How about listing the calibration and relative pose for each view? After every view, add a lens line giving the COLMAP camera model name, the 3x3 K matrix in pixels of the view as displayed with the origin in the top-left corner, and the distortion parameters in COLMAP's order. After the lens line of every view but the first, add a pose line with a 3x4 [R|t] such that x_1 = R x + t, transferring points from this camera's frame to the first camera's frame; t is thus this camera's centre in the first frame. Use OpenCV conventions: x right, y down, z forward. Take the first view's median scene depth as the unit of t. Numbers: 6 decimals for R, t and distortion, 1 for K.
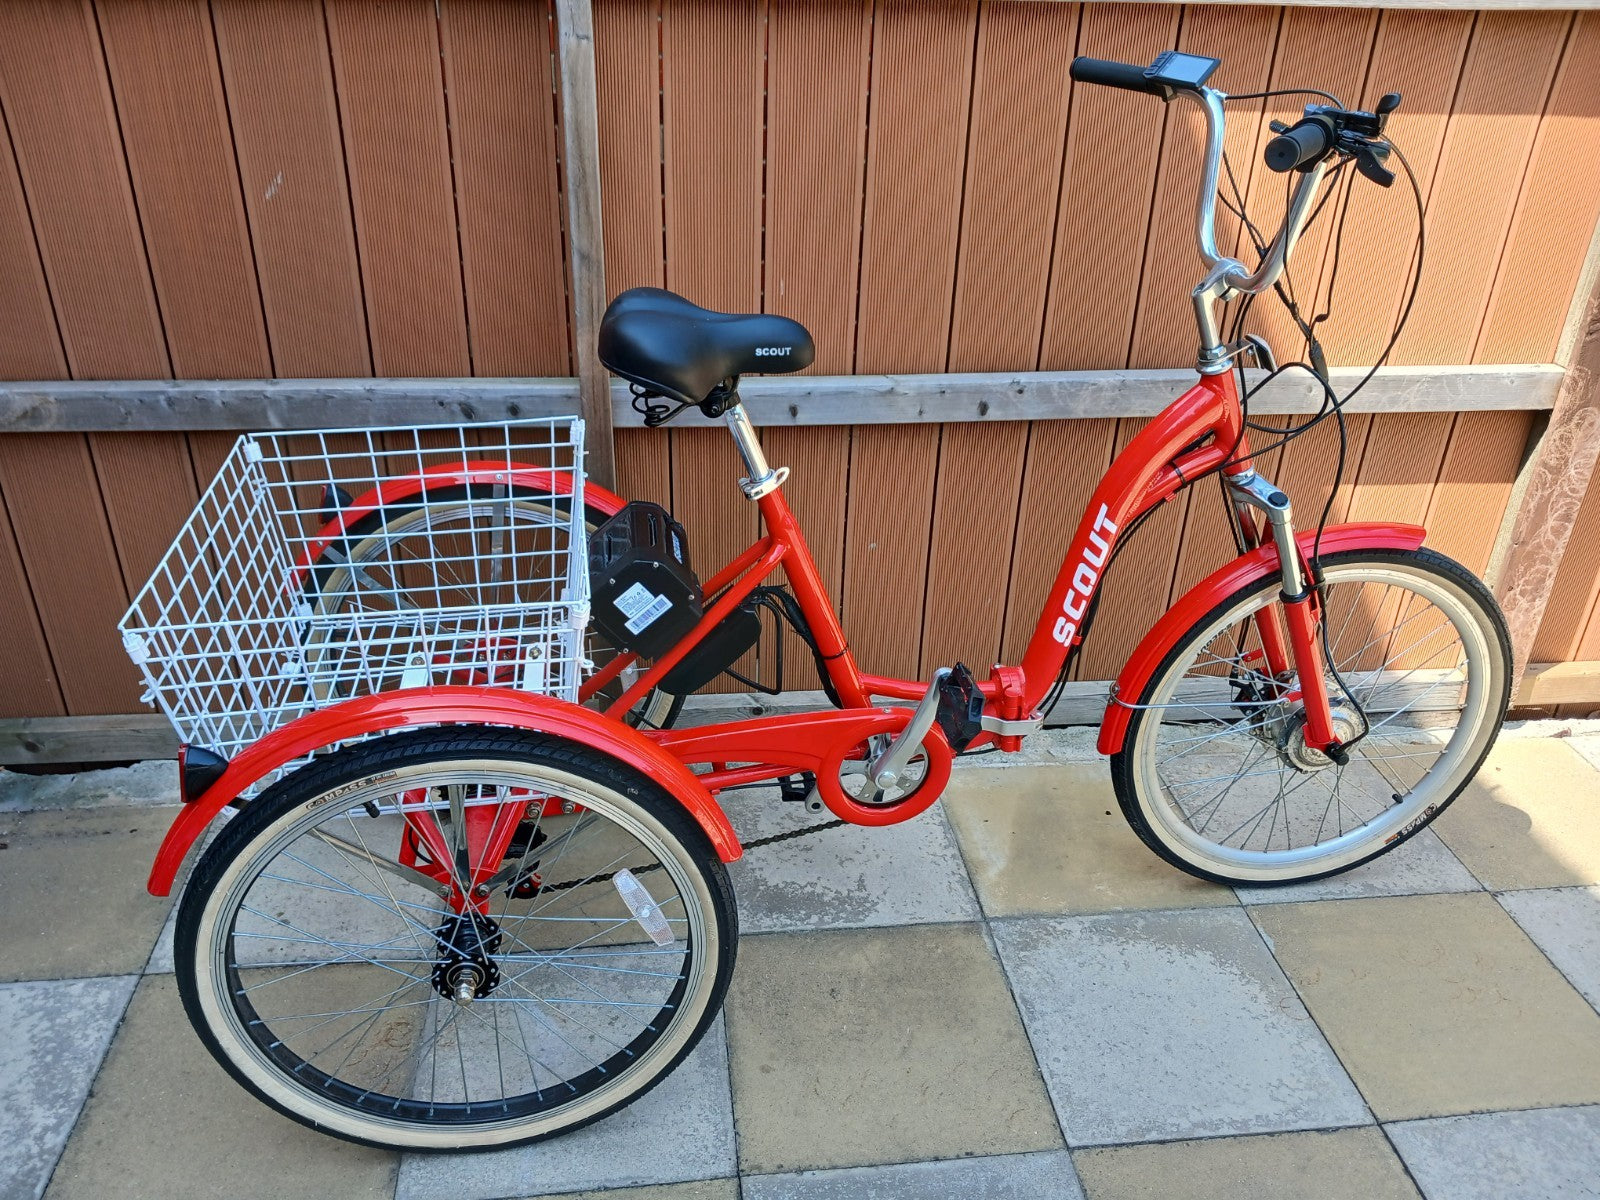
lens RADIAL K [[1260.1, 0, 786.9], [0, 1260.1, 606.0], [0, 0, 1]] dist [0.012590, -0.033287]
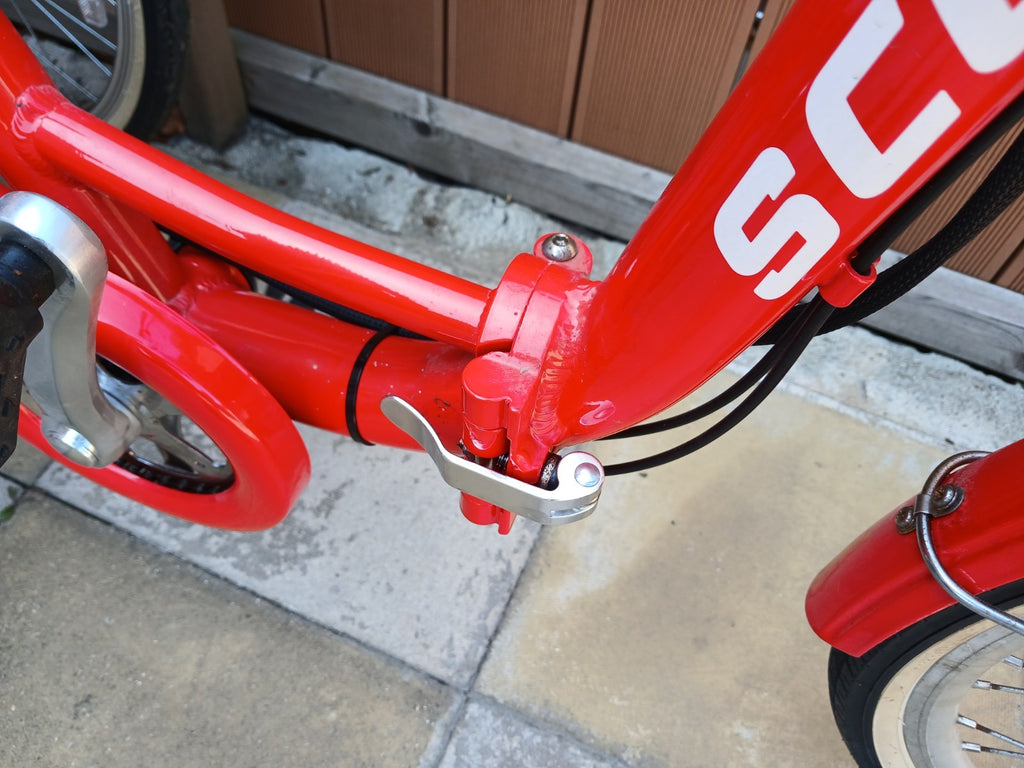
lens RADIAL K [[806.5, 0, 505.1], [0, 806.5, 396.4], [0, 0, 1]] dist [0.012590, -0.033287]
pose [[0.865516, 0.429755, -0.257281, 0.211504], [-0.278302, 0.839683, 0.466349, -0.001153], [0.416450, -0.332030, 0.846360, 0.812907]]
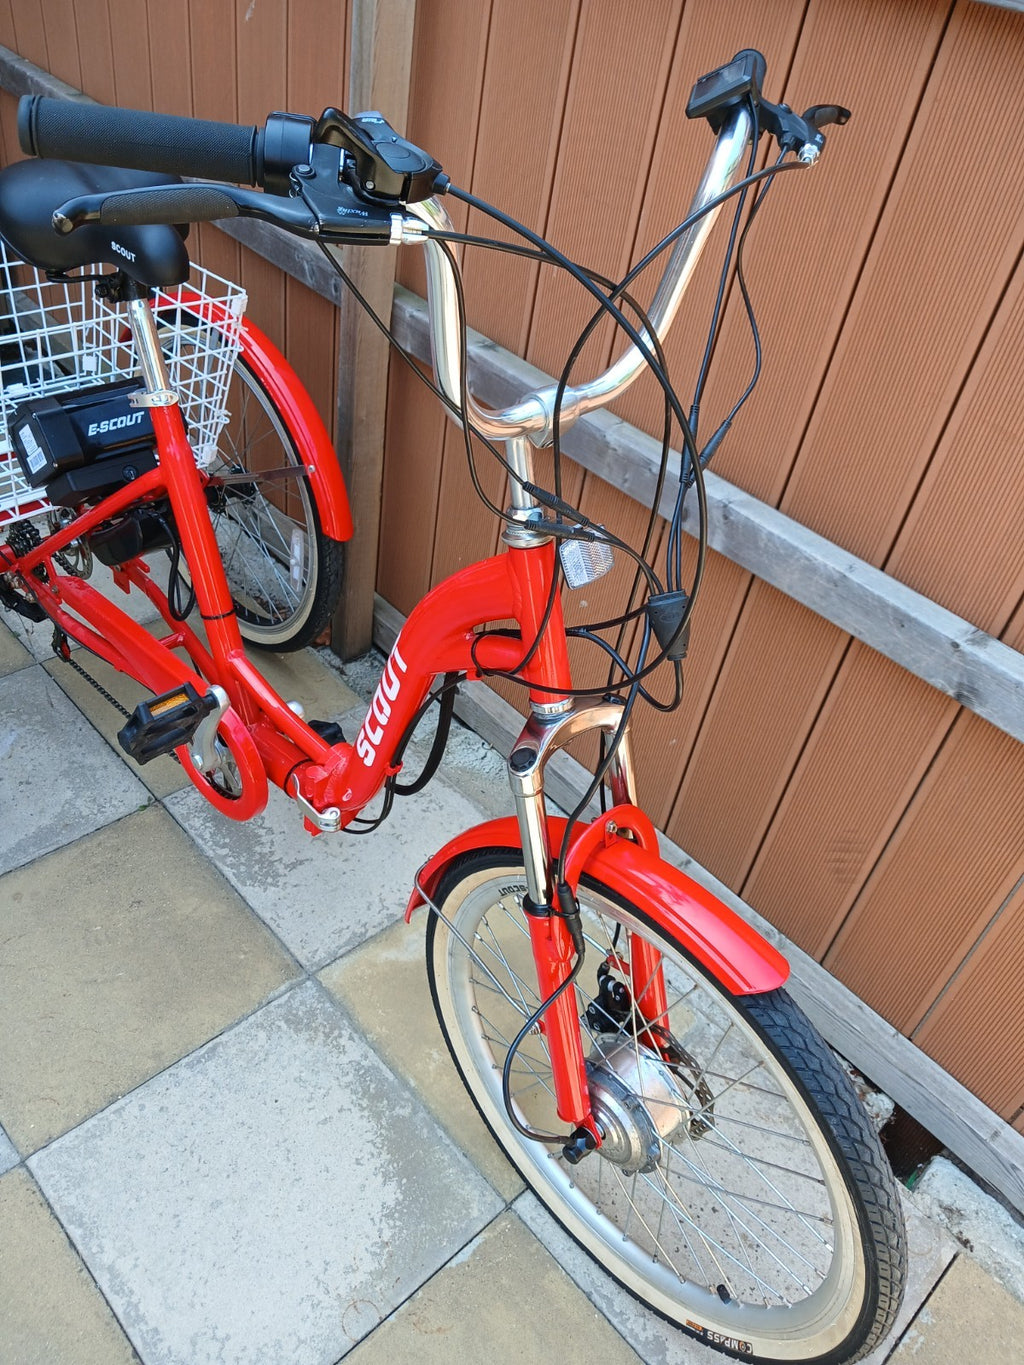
lens RADIAL K [[1075.0, 0, 526.8], [0, 1075.0, 666.6], [0, 0, 1]] dist [0.012590, -0.033287]
pose [[0.603163, 0.559143, -0.568818, 0.601004], [-0.490964, 0.822301, 0.287706, -0.250819], [0.628608, 0.105735, 0.770501, 0.492961]]
